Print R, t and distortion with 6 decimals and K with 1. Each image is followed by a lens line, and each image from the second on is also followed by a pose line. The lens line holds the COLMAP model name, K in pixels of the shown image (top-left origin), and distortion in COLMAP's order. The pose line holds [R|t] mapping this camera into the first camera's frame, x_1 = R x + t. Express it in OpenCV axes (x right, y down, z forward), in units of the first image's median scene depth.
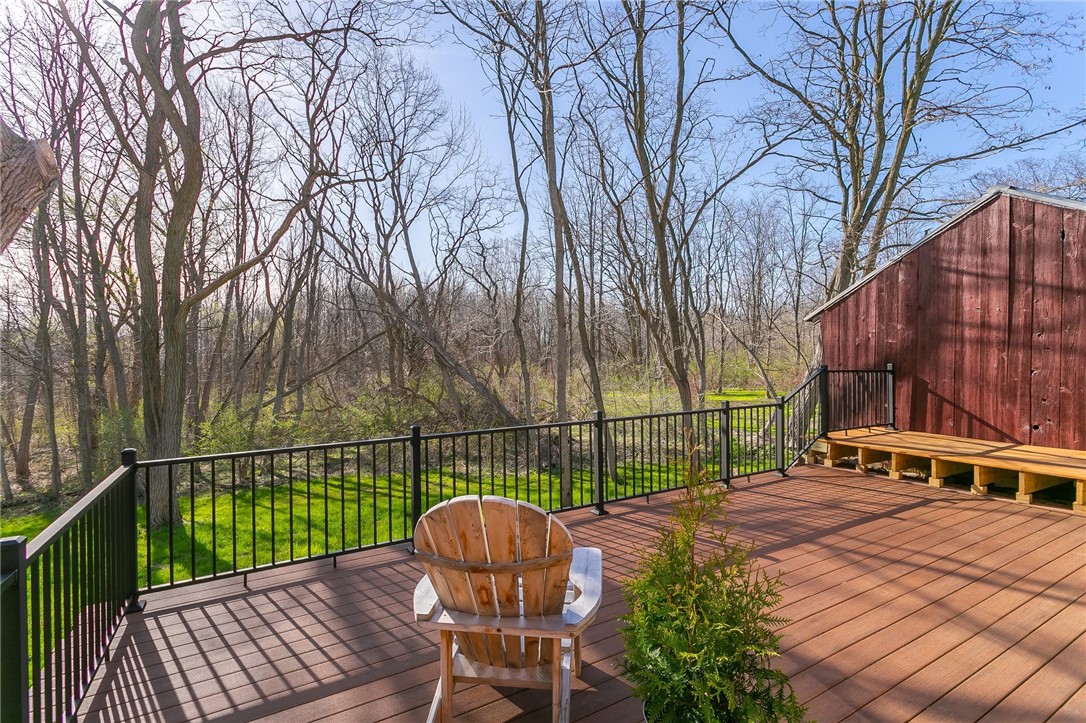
lens RADIAL K [[513.1, 0, 537.9], [0, 513.1, 358.7], [0, 0, 1]] dist [0.009204, -0.000595]
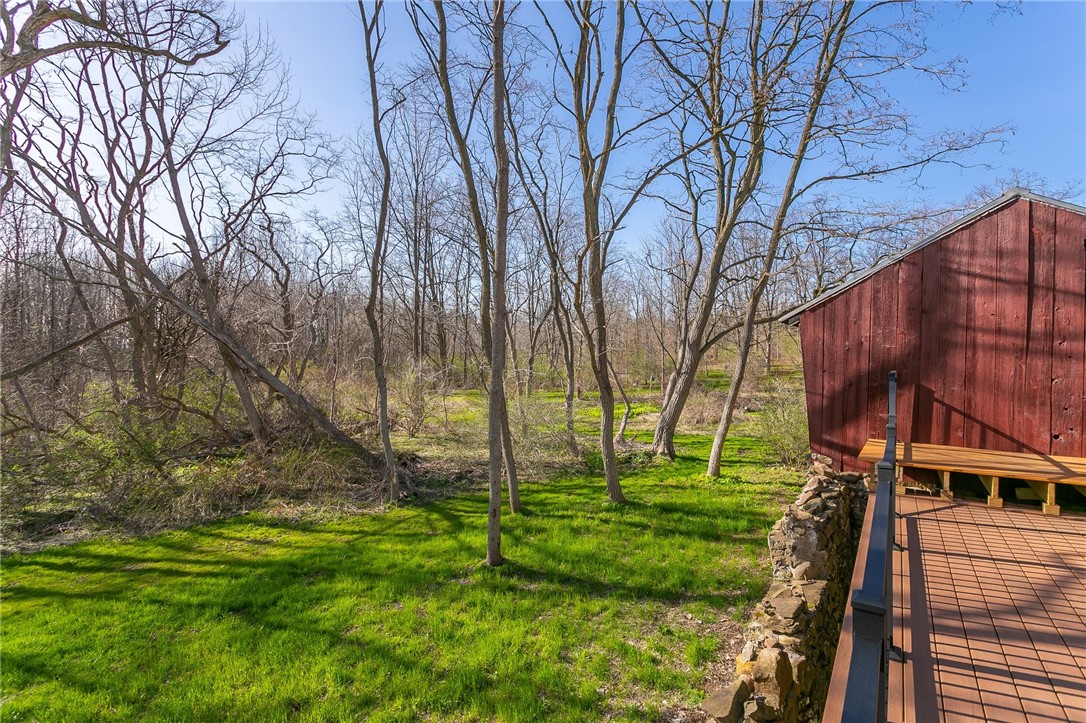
lens RADIAL K [[513.1, 0, 537.9], [0, 513.1, 358.7], [0, 0, 1]] dist [0.009204, -0.000595]
pose [[0.907948, 0.012331, 0.418902, -0.313007], [-0.011167, 0.999924, -0.005229, 0.000677], [-0.418934, 0.000069, 0.908017, 0.473385]]
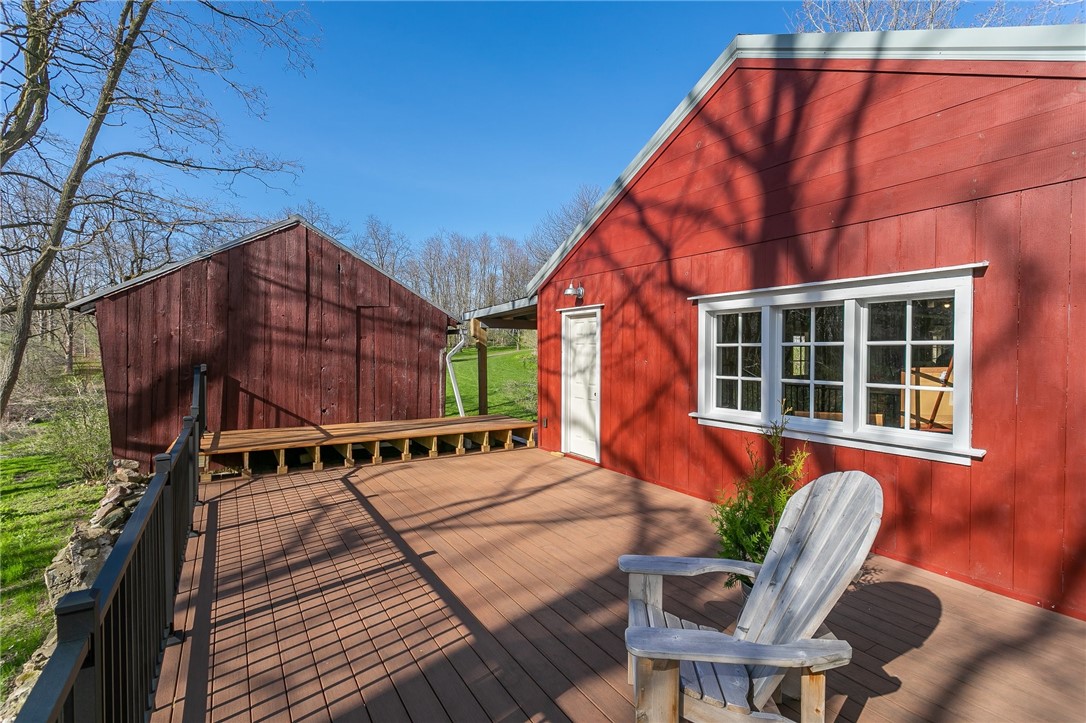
lens RADIAL K [[513.1, 0, 537.9], [0, 513.1, 358.7], [0, 0, 1]] dist [0.009204, -0.000595]
pose [[-0.016436, -0.001528, 0.999864, -0.307473], [0.006253, 0.999979, 0.001631, 0.002610], [-0.999845, 0.006279, -0.016426, 0.439859]]
